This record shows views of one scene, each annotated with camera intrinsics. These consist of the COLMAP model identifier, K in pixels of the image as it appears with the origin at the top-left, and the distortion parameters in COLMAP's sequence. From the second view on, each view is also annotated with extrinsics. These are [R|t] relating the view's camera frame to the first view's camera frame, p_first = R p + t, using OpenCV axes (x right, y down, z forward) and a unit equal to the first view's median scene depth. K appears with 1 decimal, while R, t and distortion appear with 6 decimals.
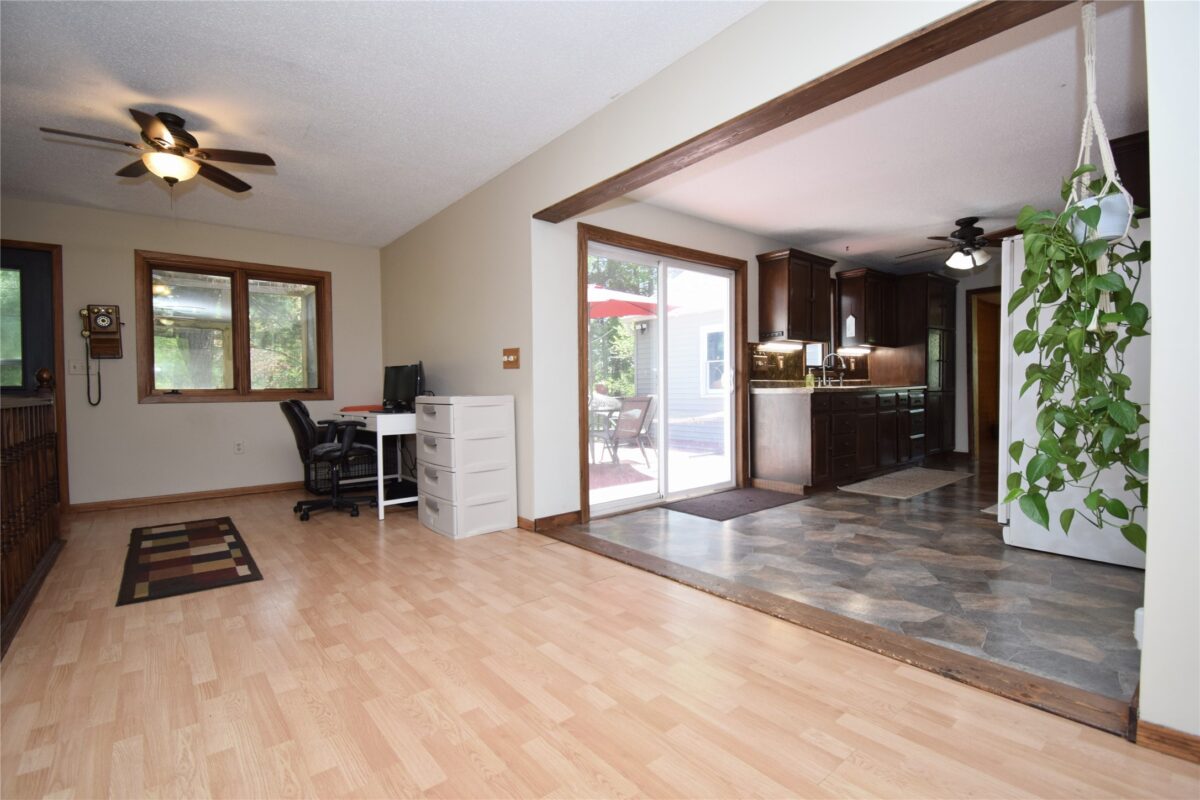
lens RADIAL K [[538.9, 0, 600.0], [0, 538.9, 400.0], [0, 0, 1]] dist [0.026910, -0.027946]
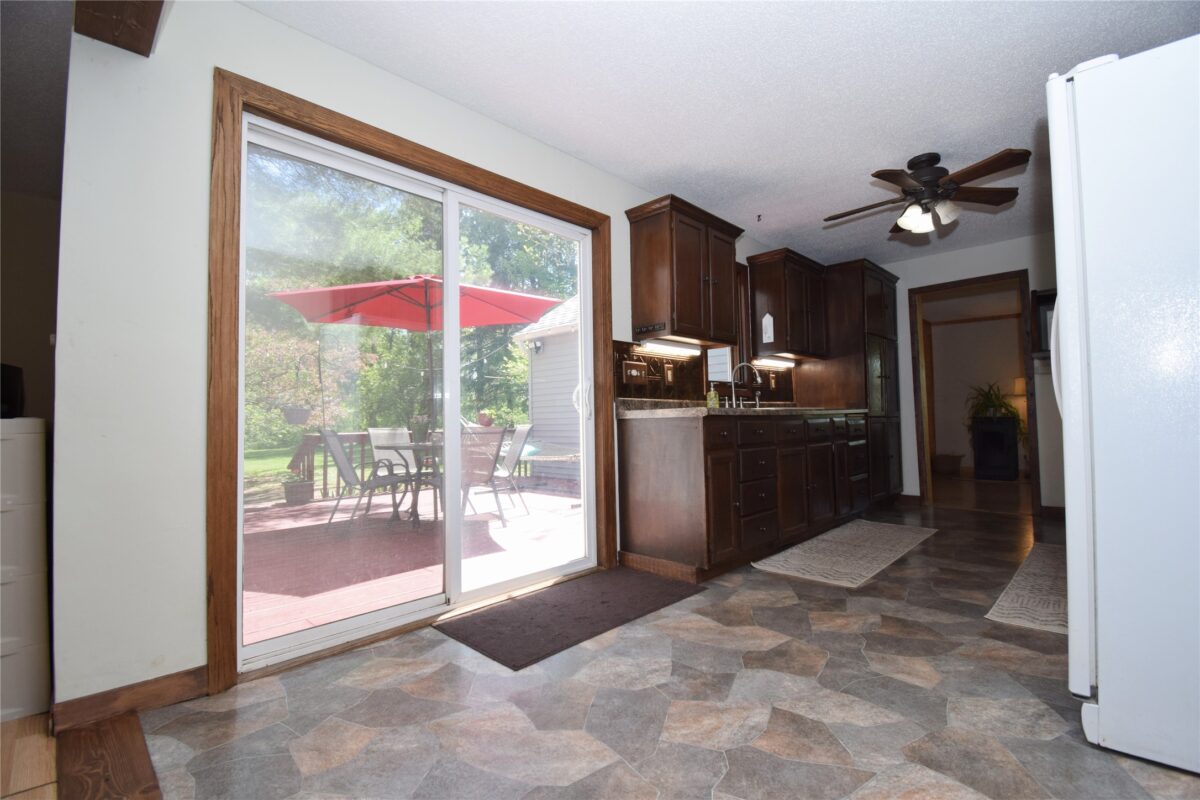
lens RADIAL K [[530.5, 0, 600.0], [0, 530.5, 400.0], [0, 0, 1]] dist [0.036941, -0.034204]
pose [[0.994412, -0.001145, 0.105558, 0.191136], [0.007930, 0.997926, -0.063877, 0.006747], [-0.105266, 0.064357, 0.992359, 0.373683]]
